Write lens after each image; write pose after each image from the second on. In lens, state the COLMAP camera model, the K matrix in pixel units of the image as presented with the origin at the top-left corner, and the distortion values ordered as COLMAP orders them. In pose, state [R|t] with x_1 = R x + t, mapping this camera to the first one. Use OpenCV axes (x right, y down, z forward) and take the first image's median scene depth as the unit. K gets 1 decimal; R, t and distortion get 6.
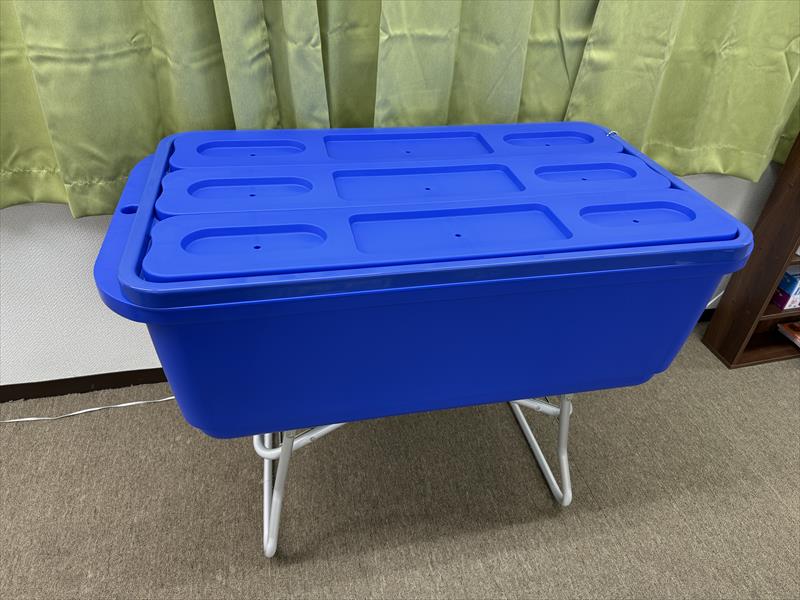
lens RADIAL K [[570.6, 0, 403.5], [0, 570.6, 306.3], [0, 0, 1]] dist [-0.002887, -0.004480]
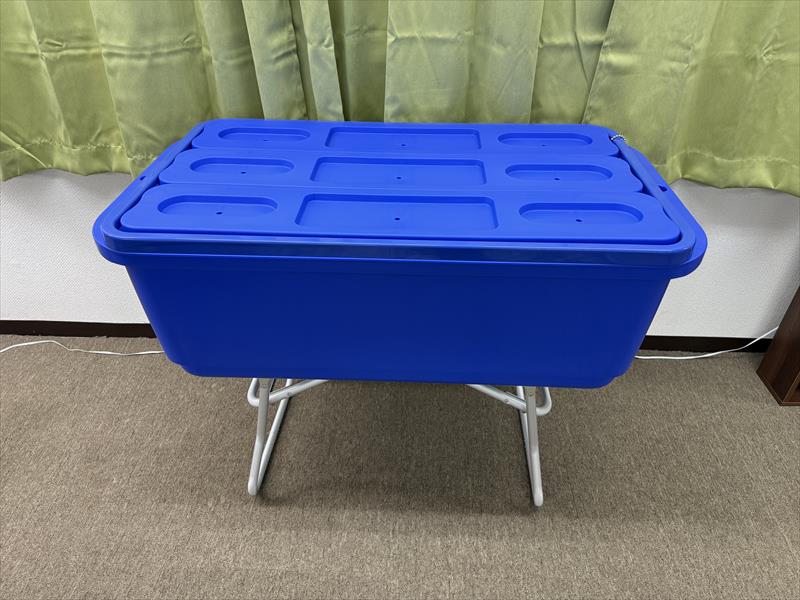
lens RADIAL K [[569.7, 0, 401.6], [0, 569.7, 305.1], [0, 0, 1]] dist [0.006821, -0.016745]
pose [[0.965536, 0.113255, -0.234335, 0.266812], [-0.115515, 0.993297, 0.004105, 0.024613], [0.233229, 0.023105, 0.972147, -0.041165]]
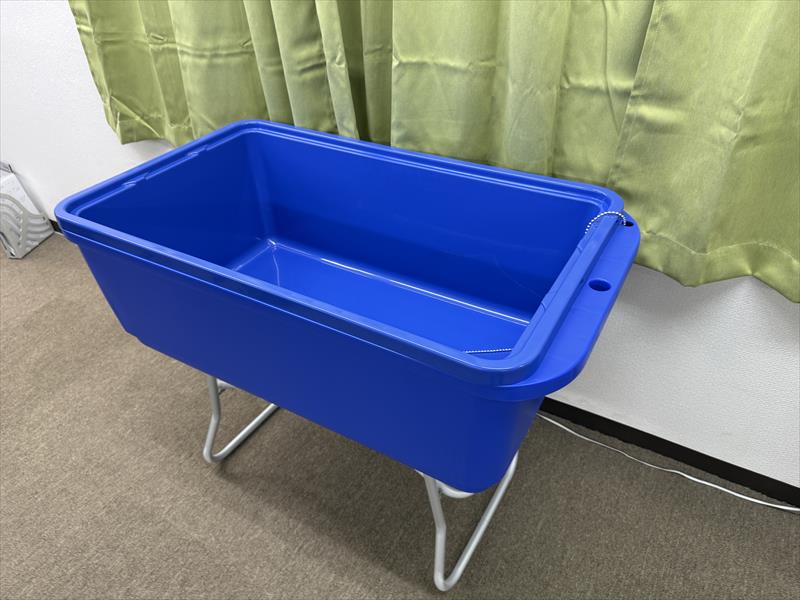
lens RADIAL K [[575.8, 0, 401.3], [0, 575.8, 300.7], [0, 0, 1]] dist [0.009794, -0.022260]
pose [[0.732626, 0.348642, -0.584558, 0.660156], [-0.349209, 0.929731, 0.116847, -0.173925], [0.584220, 0.118528, 0.802894, 0.188895]]
